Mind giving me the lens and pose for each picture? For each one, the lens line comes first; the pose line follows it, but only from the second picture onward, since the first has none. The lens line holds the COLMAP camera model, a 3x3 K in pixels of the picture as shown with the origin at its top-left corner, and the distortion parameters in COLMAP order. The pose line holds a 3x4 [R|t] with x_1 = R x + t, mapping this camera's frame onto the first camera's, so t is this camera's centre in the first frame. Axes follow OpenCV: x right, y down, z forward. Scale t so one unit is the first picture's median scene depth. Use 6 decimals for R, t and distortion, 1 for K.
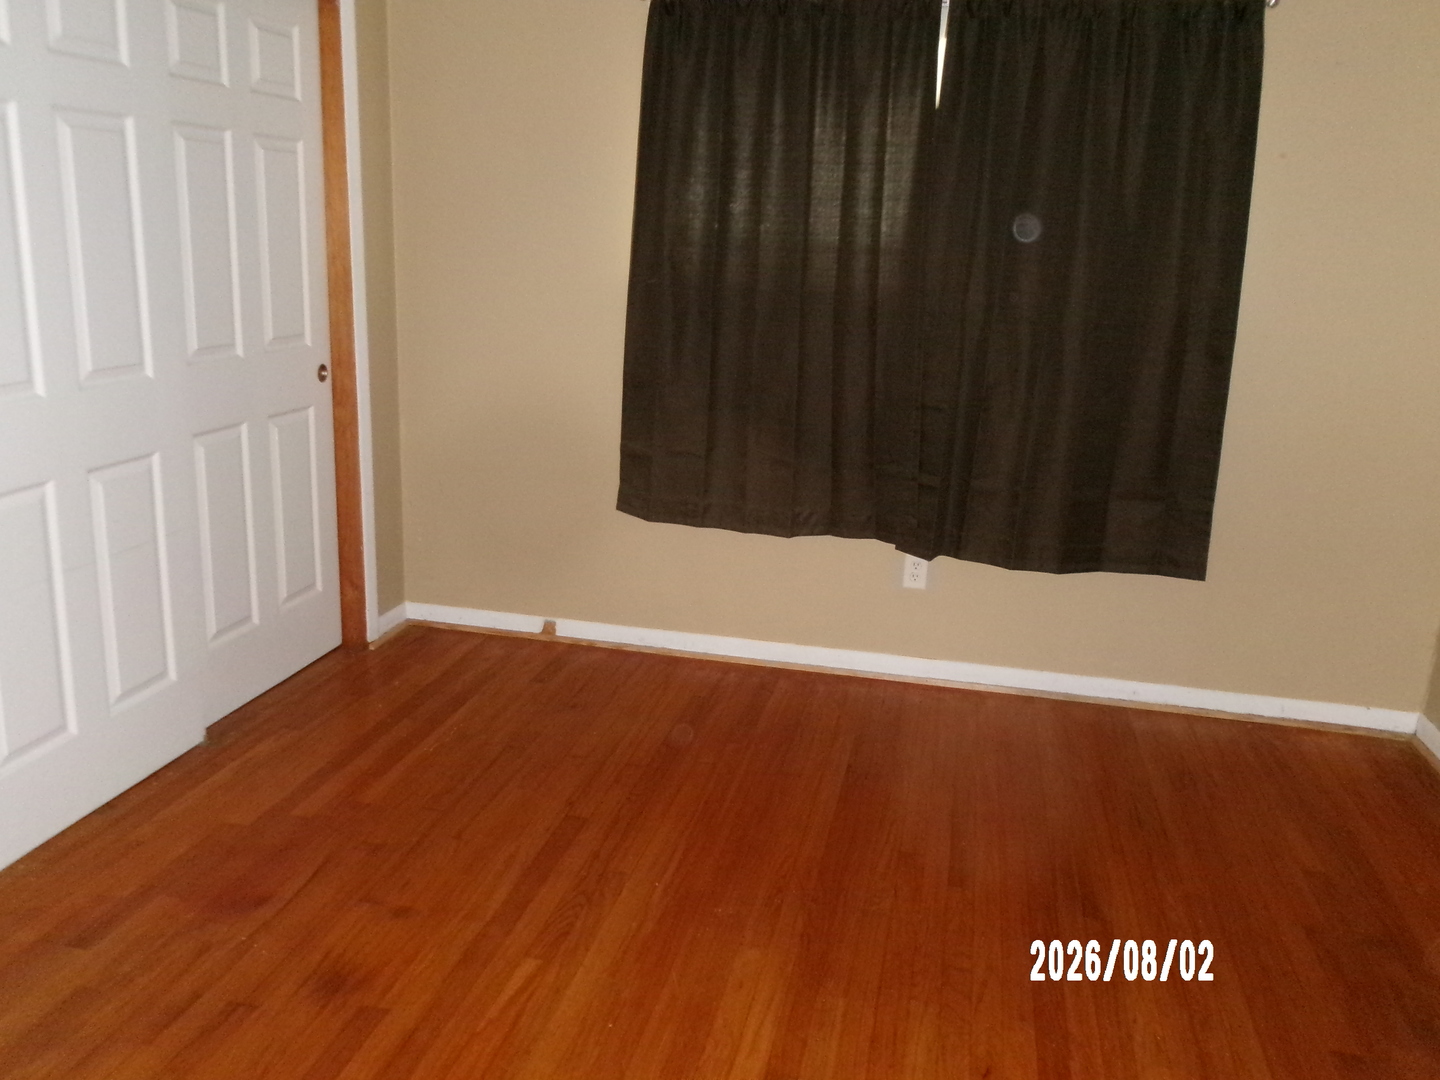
lens RADIAL K [[1192.8, 0, 724.7], [0, 1192.8, 529.1], [0, 0, 1]] dist [-0.010434, 0.026120]
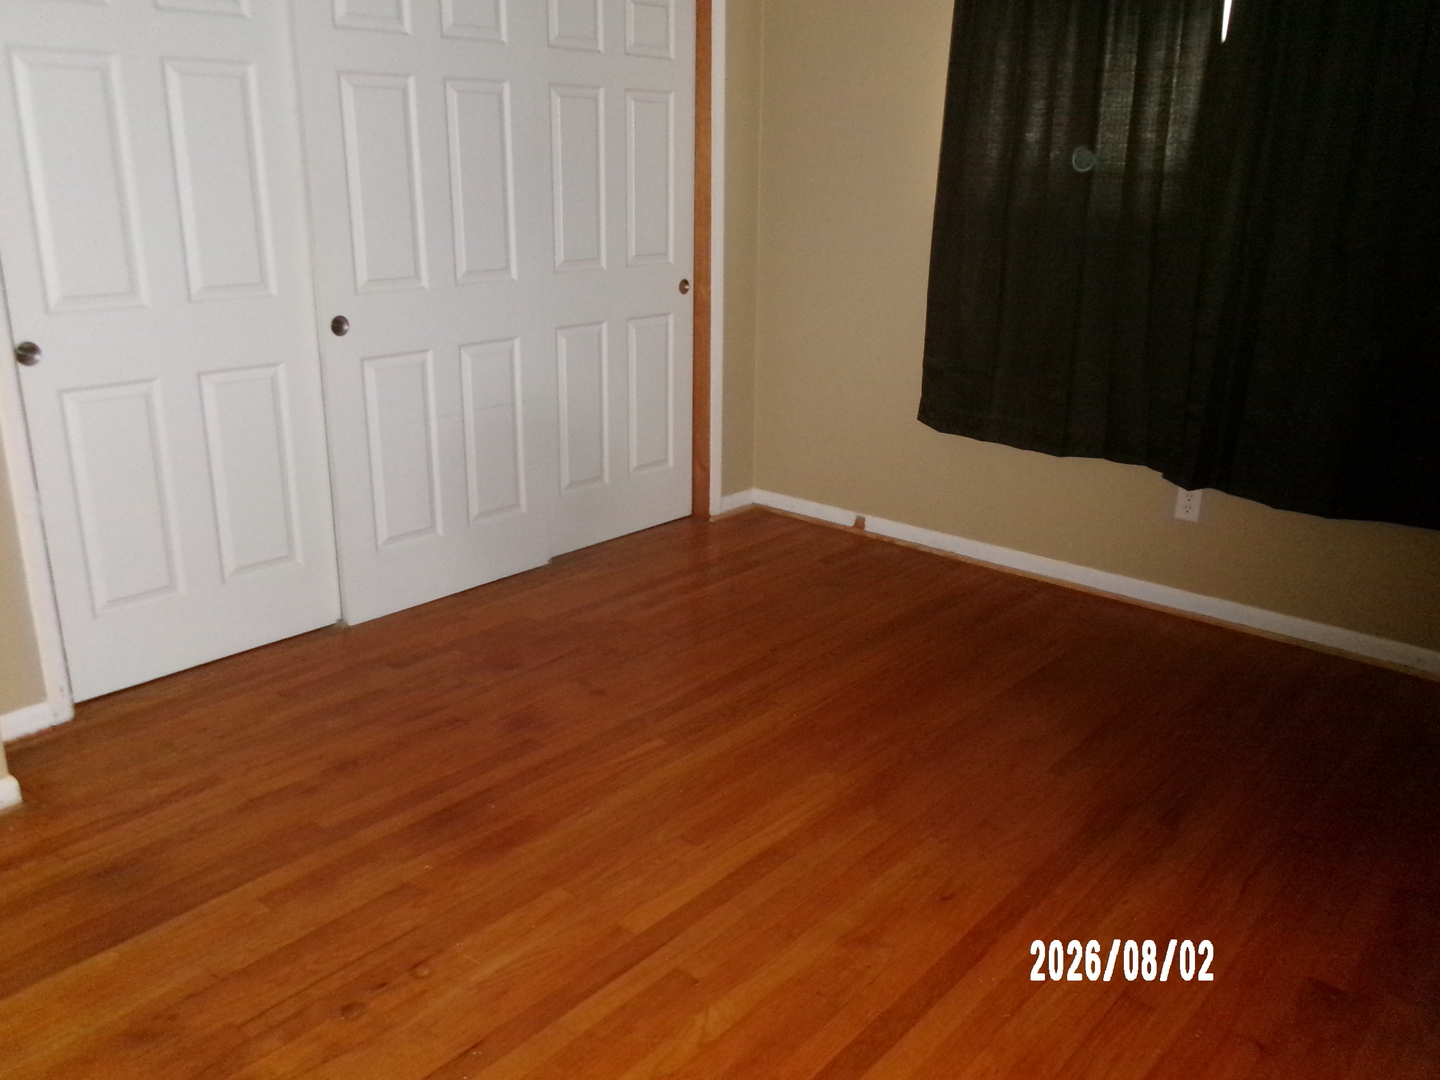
lens RADIAL K [[1192.8, 0, 730.4], [0, 1192.8, 530.5], [0, 0, 1]] dist [-0.010434, 0.026120]
pose [[0.881080, 0.117806, -0.458060, 0.295980], [-0.097726, 0.992929, 0.067390, 0.029963], [0.462760, -0.014612, 0.886363, -0.058257]]
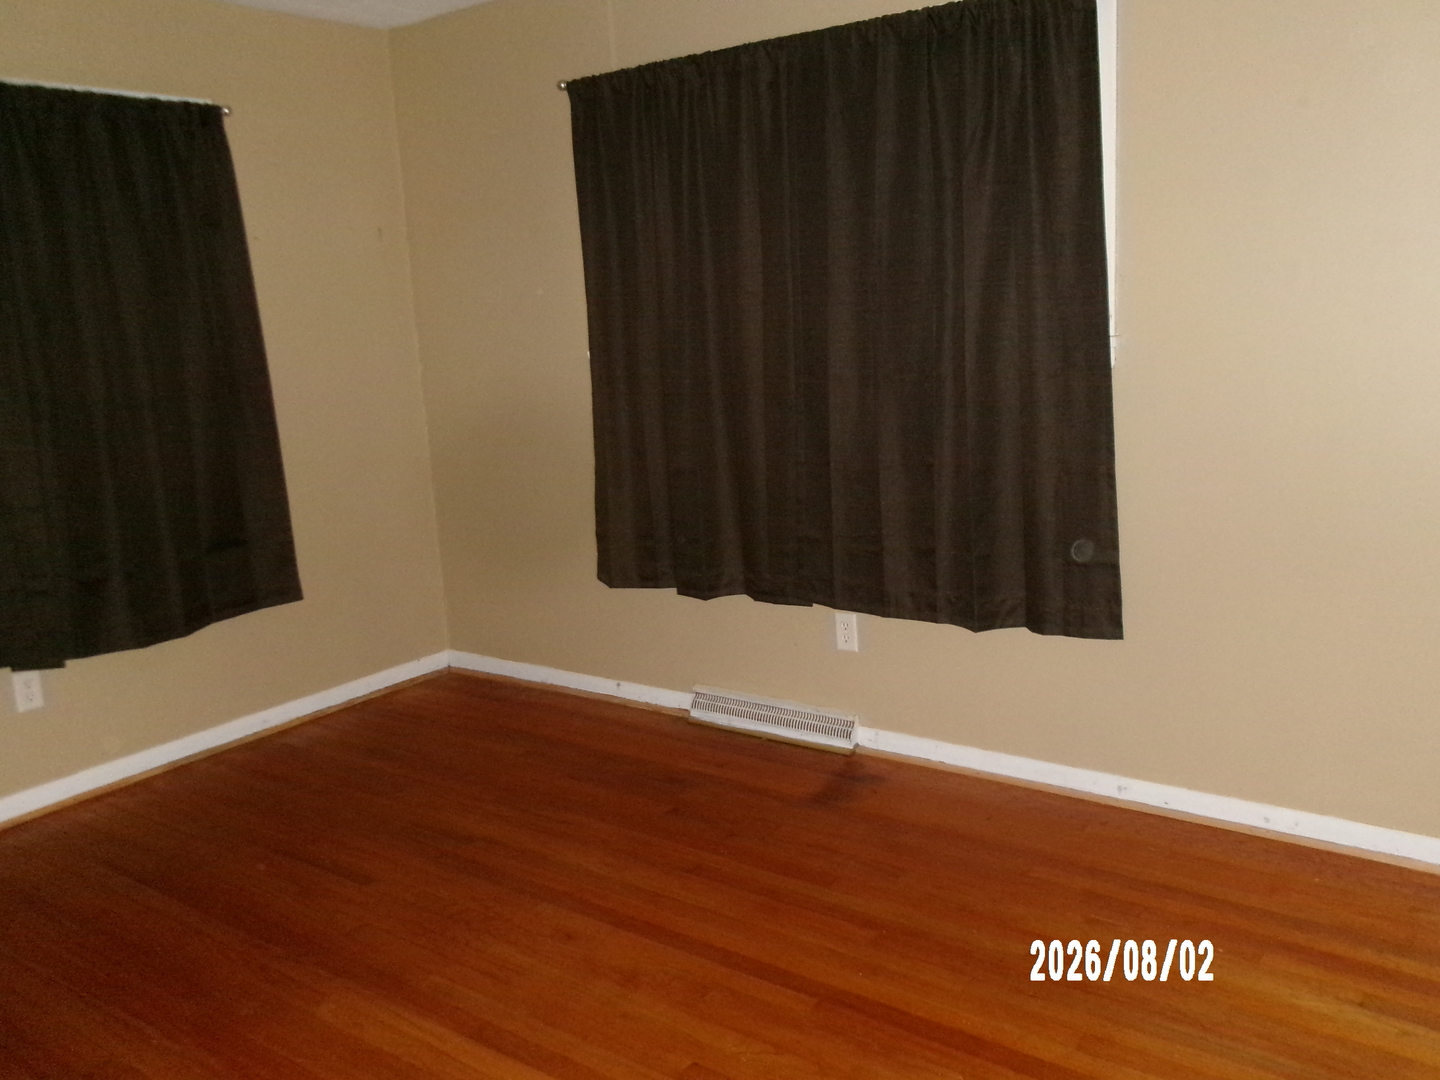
lens RADIAL K [[1192.8, 0, 714.1], [0, 1192.8, 544.5], [0, 0, 1]] dist [-0.010434, 0.026120]
pose [[0.417323, -0.242339, 0.875850, -0.413139], [0.297926, 0.947007, 0.120073, -0.025164], [-0.858535, 0.210829, 0.467407, 0.106528]]
